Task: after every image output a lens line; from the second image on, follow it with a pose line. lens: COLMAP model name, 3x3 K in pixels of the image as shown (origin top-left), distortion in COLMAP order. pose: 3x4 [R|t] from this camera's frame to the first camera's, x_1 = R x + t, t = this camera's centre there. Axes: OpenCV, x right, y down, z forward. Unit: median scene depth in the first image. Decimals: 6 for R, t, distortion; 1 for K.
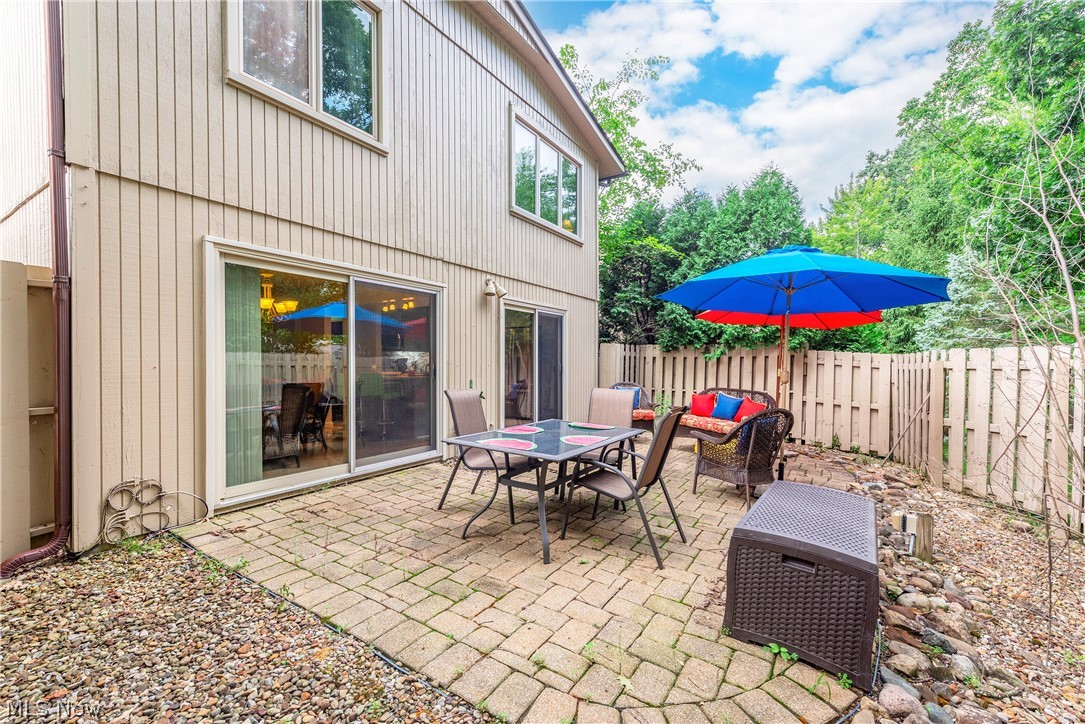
lens RADIAL K [[453.6, 0, 542.5], [0, 453.6, 362.0], [0, 0, 1]] dist [0.020273, -0.009258]
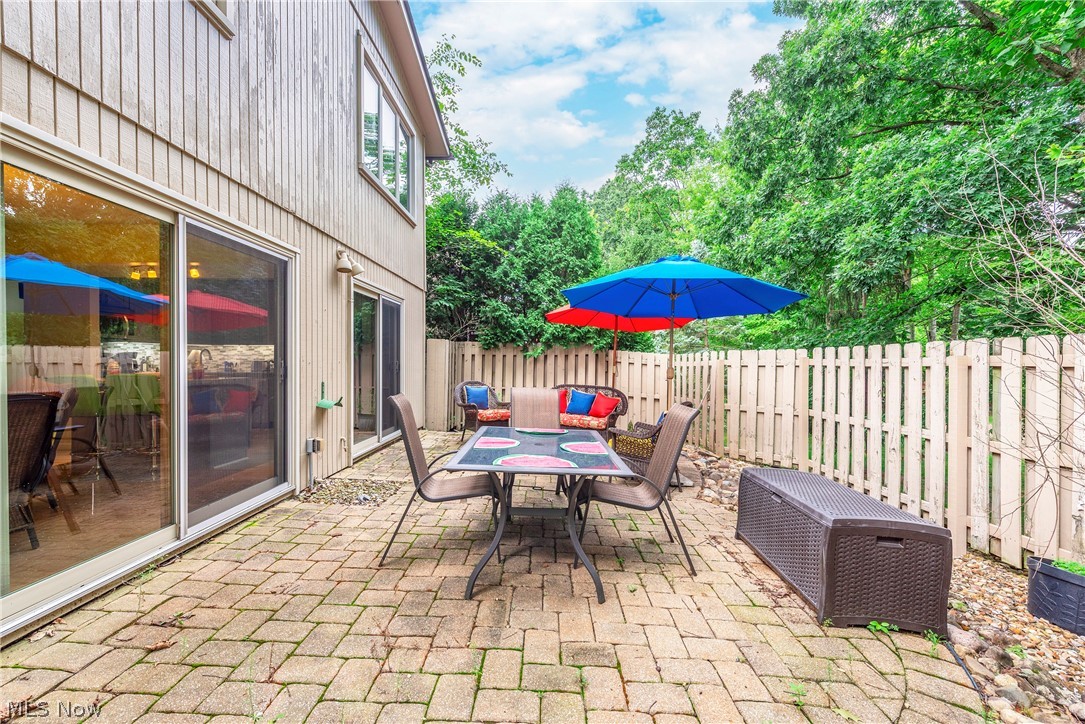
lens RADIAL K [[454.4, 0, 538.3], [0, 454.4, 361.3], [0, 0, 1]] dist [0.021836, -0.009021]
pose [[0.850813, 0.002565, 0.525462, -0.236051], [-0.003924, 0.999991, 0.001473, 0.002951], [-0.525453, -0.003315, 0.850816, 0.162151]]
